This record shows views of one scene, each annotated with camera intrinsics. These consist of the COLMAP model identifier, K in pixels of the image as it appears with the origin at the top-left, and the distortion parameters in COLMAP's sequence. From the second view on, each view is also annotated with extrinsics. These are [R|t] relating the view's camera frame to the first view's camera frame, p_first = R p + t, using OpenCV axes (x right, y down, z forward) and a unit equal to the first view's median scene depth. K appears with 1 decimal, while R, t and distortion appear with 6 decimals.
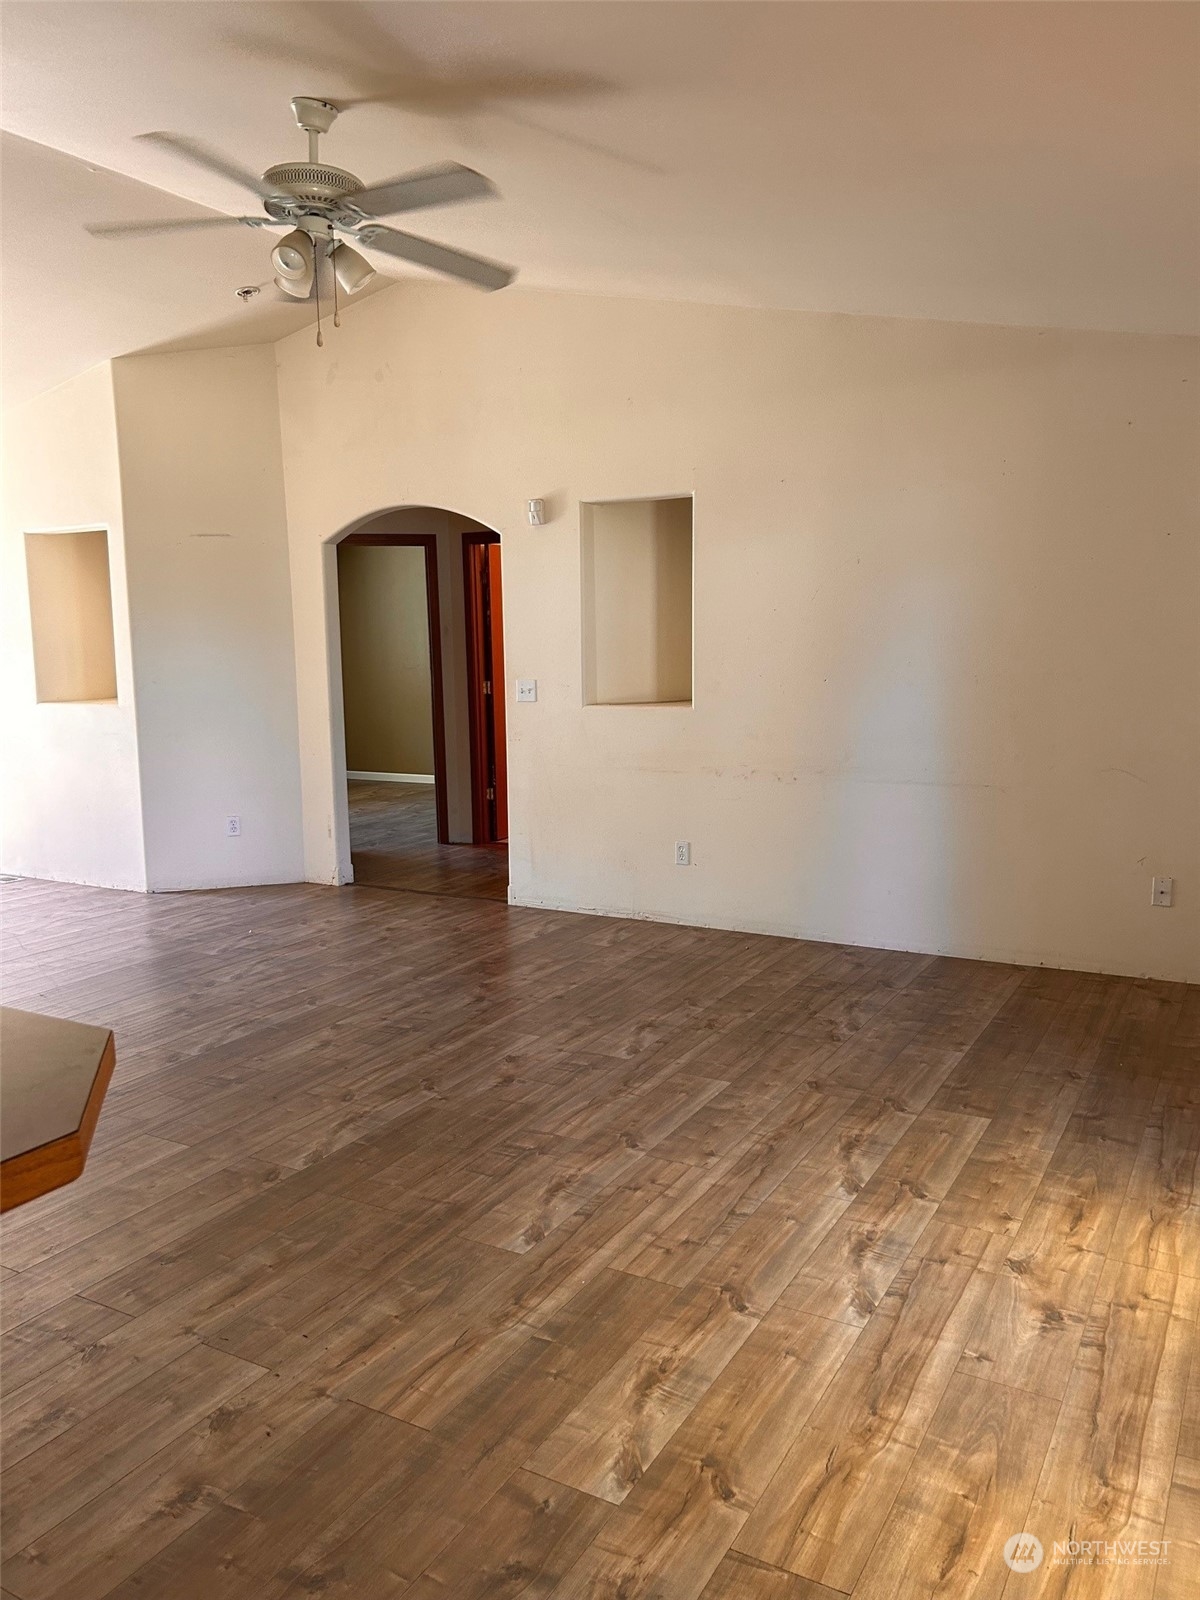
lens RADIAL K [[1227.5, 0, 599.4], [0, 1227.5, 792.0], [0, 0, 1]] dist [0.022542, -0.038516]
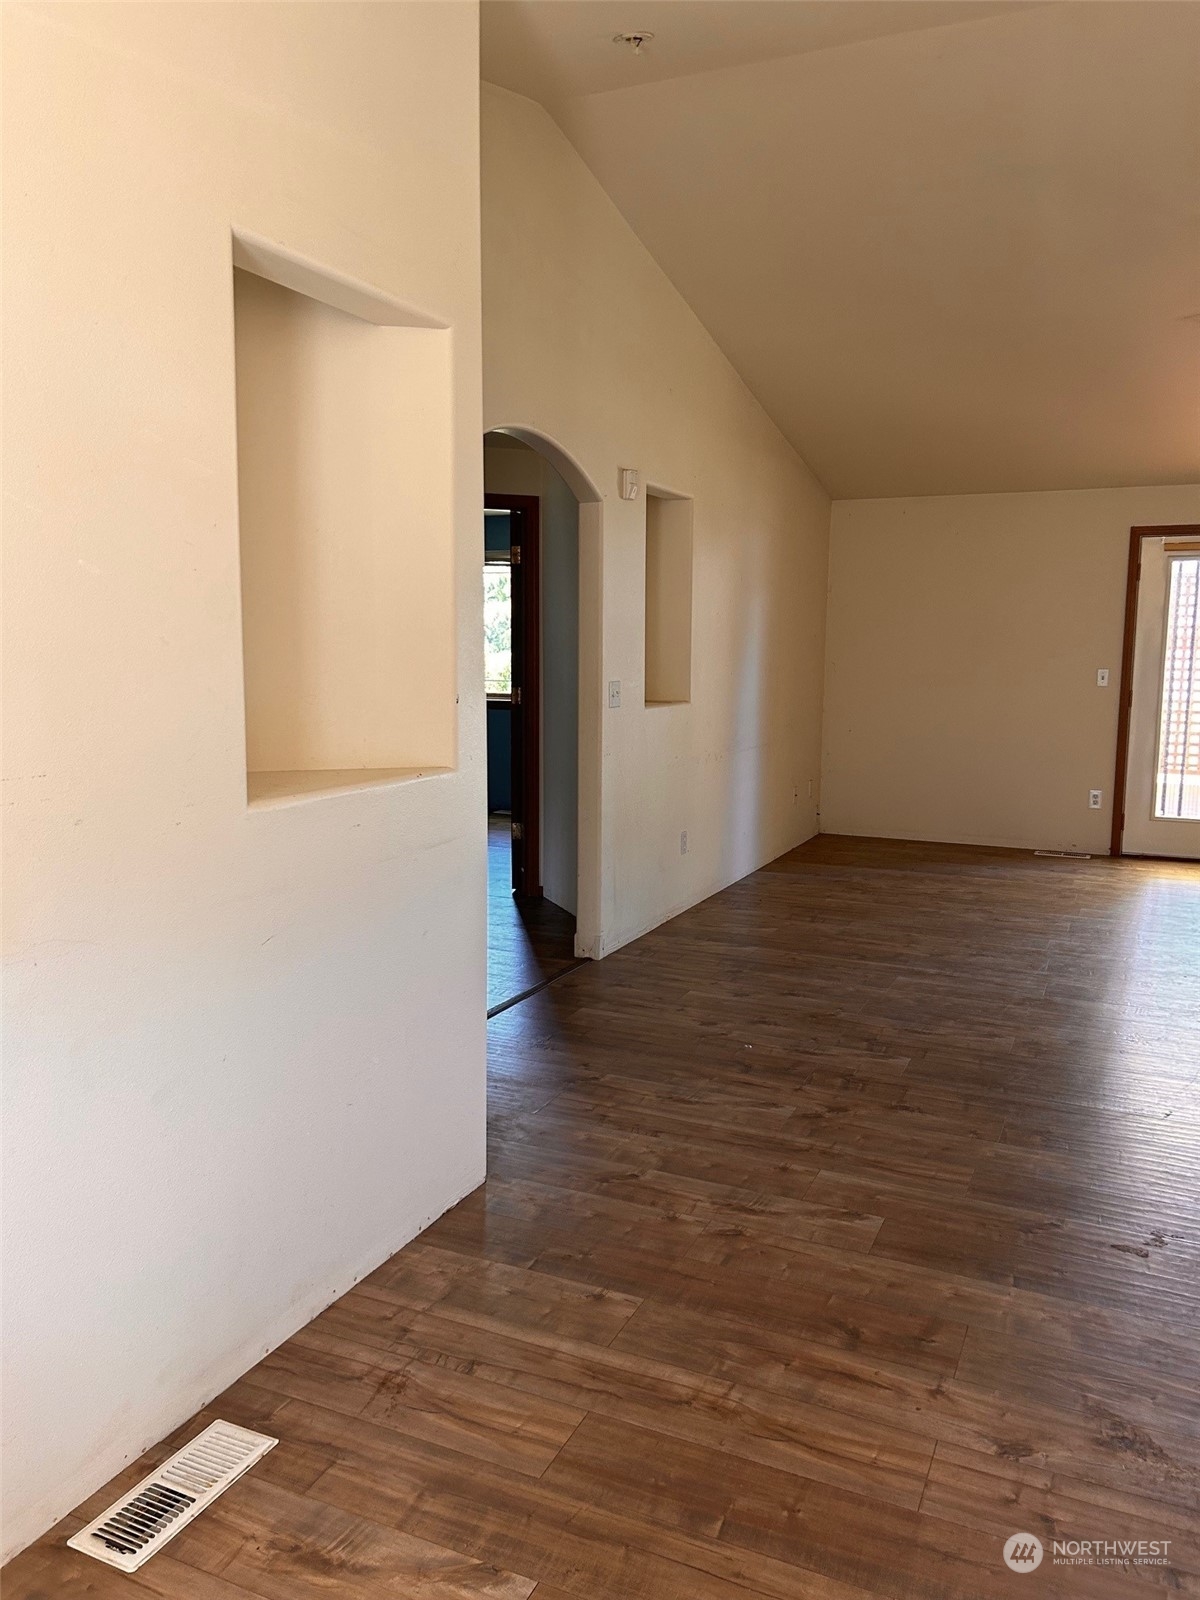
lens RADIAL K [[1227.5, 0, 561.9], [0, 1227.5, 795.4], [0, 0, 1]] dist [0.022542, -0.038516]
pose [[-0.074617, -0.119045, 0.990081, -1.097704], [0.115996, 0.985073, 0.127185, -0.155720], [-0.990443, 0.124335, -0.059695, 1.329427]]
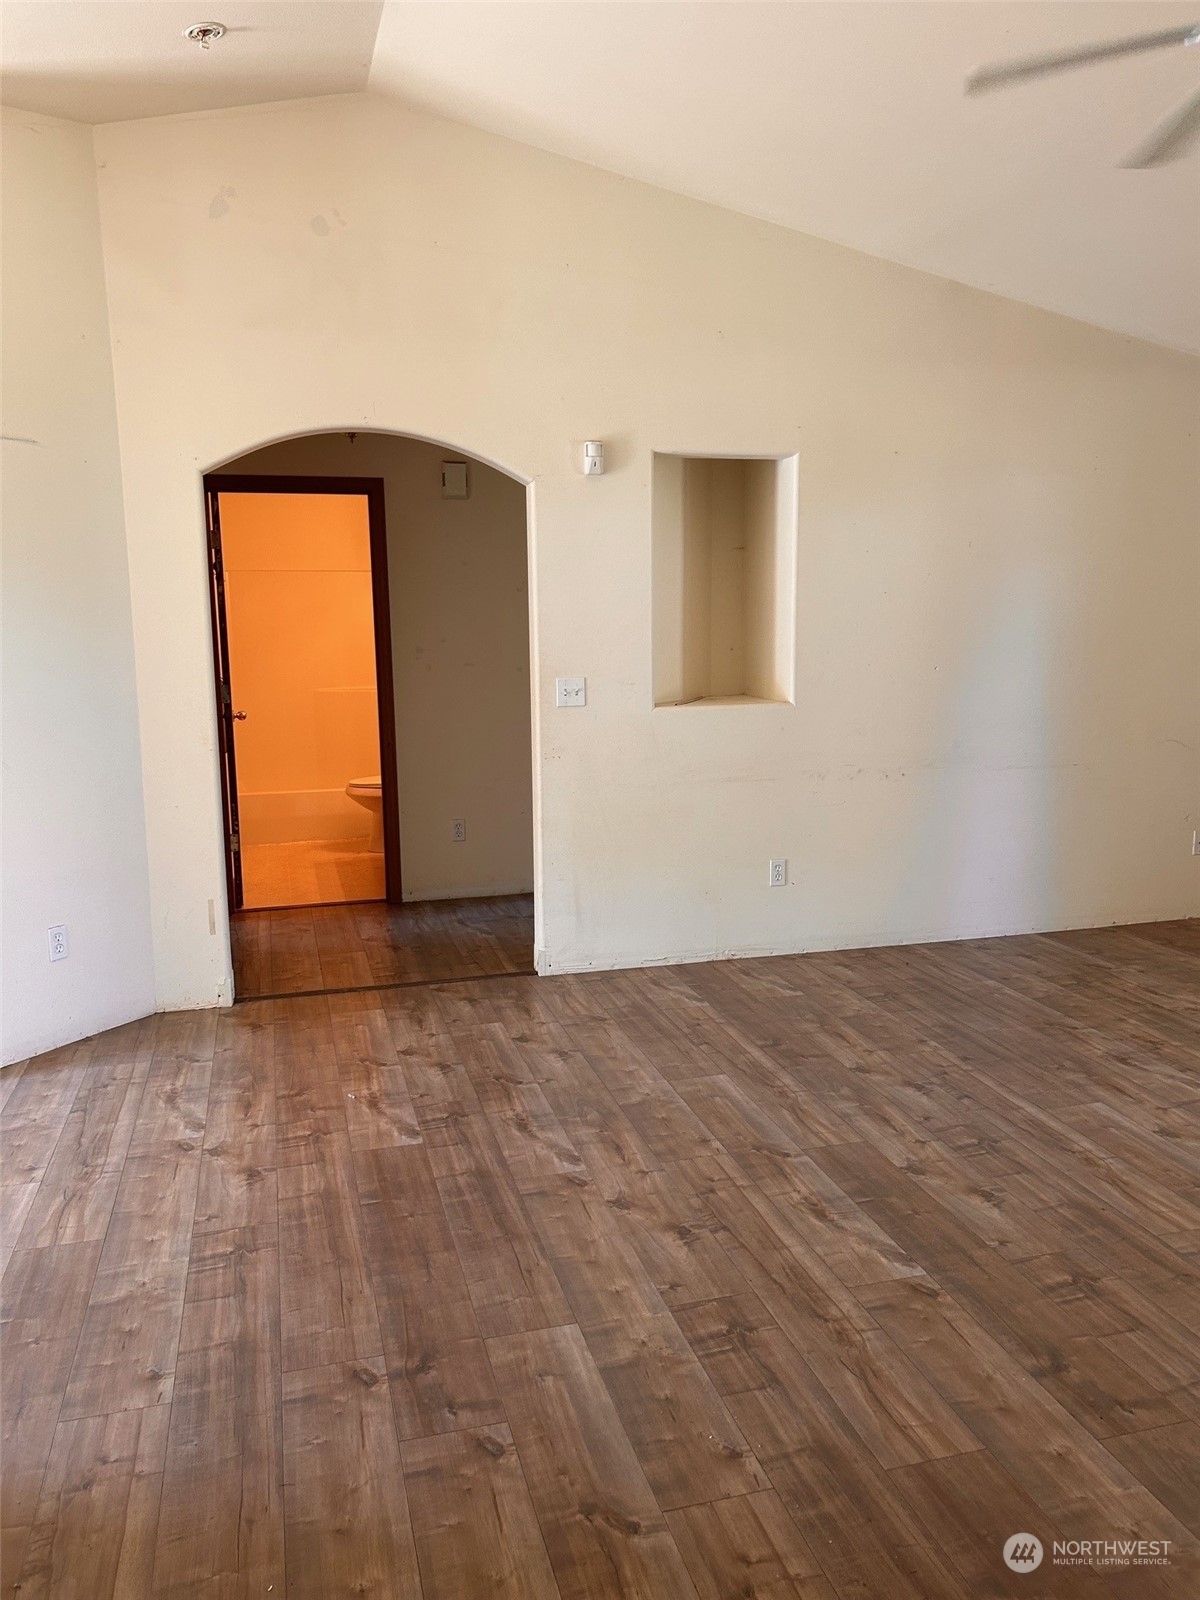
lens RADIAL K [[1227.5, 0, 606.7], [0, 1227.5, 814.5], [0, 0, 1]] dist [0.022542, -0.038516]
pose [[0.706420, -0.108357, 0.699449, -0.709546], [0.089857, 0.993946, 0.063227, -0.064795], [-0.702066, 0.018185, 0.711880, 0.535196]]
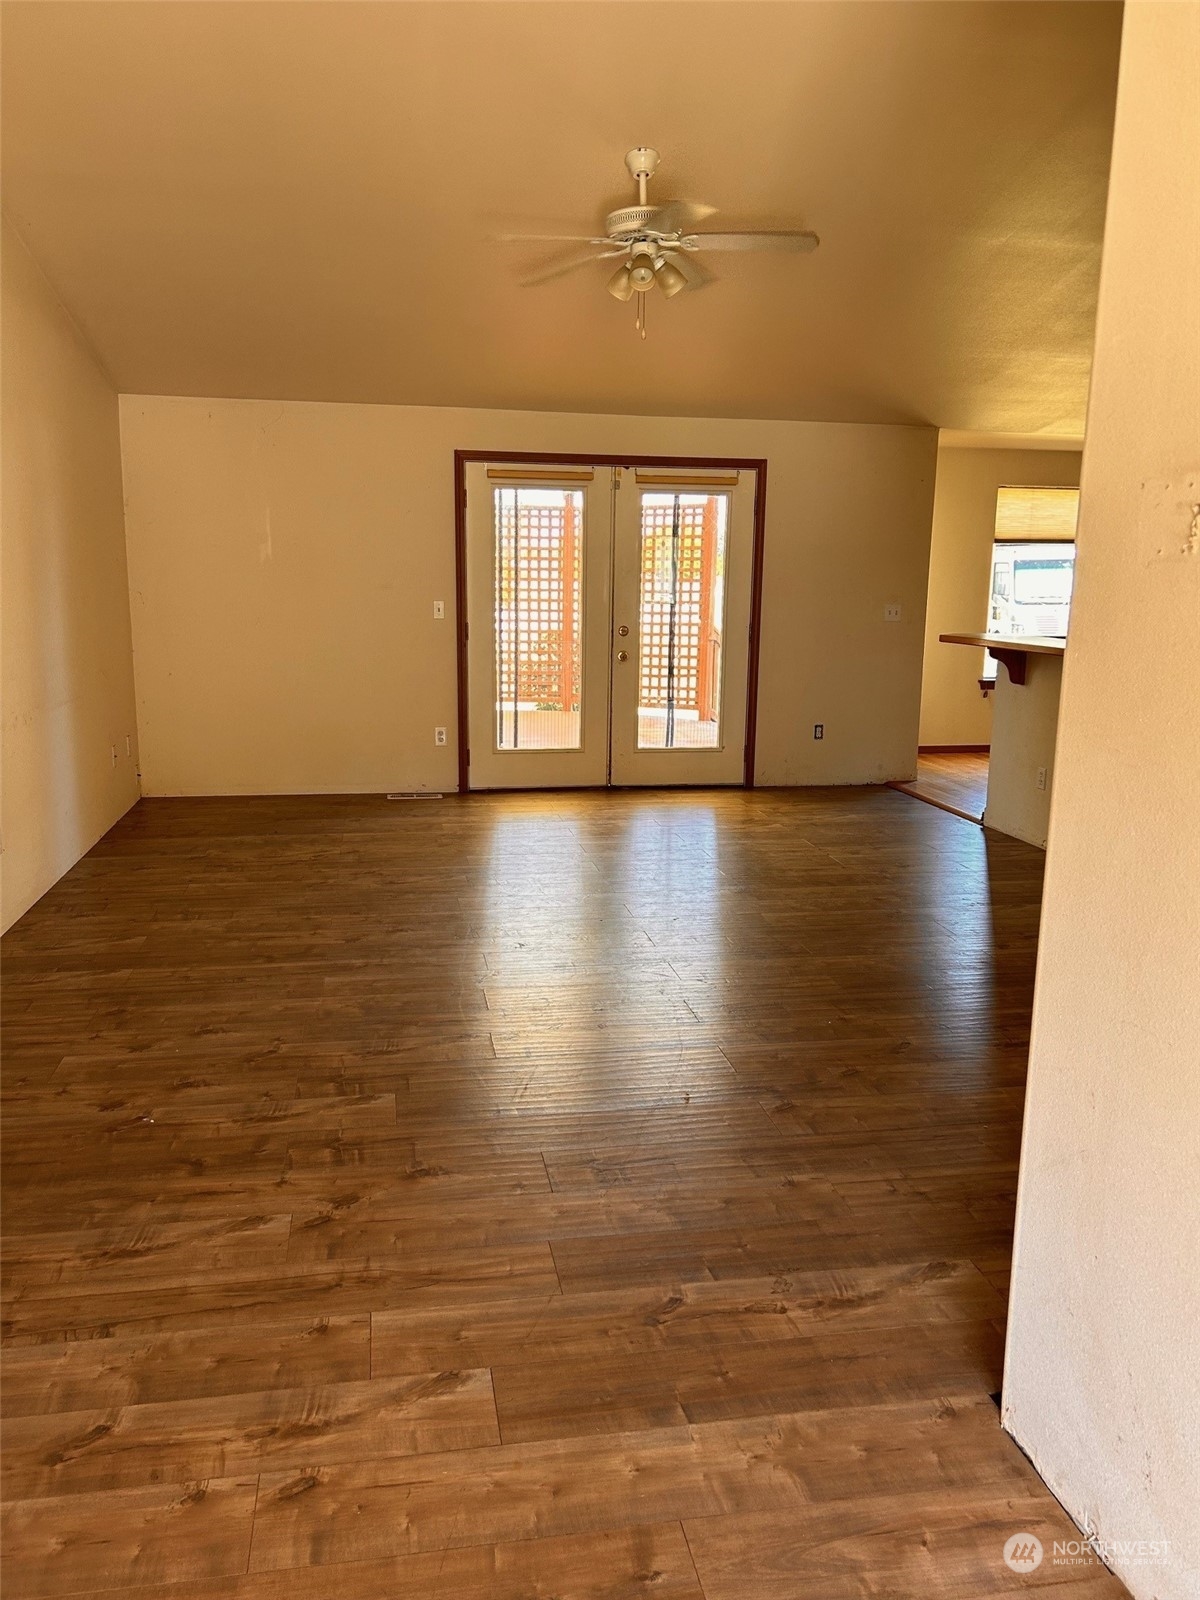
lens RADIAL K [[1227.5, 0, 602.0], [0, 1227.5, 787.4], [0, 0, 1]] dist [0.022542, -0.038516]
pose [[-0.648657, -0.128888, 0.750088, -0.869818], [0.087781, 0.966309, 0.241952, -0.158105], [-0.756002, 0.222788, -0.615489, 1.354831]]
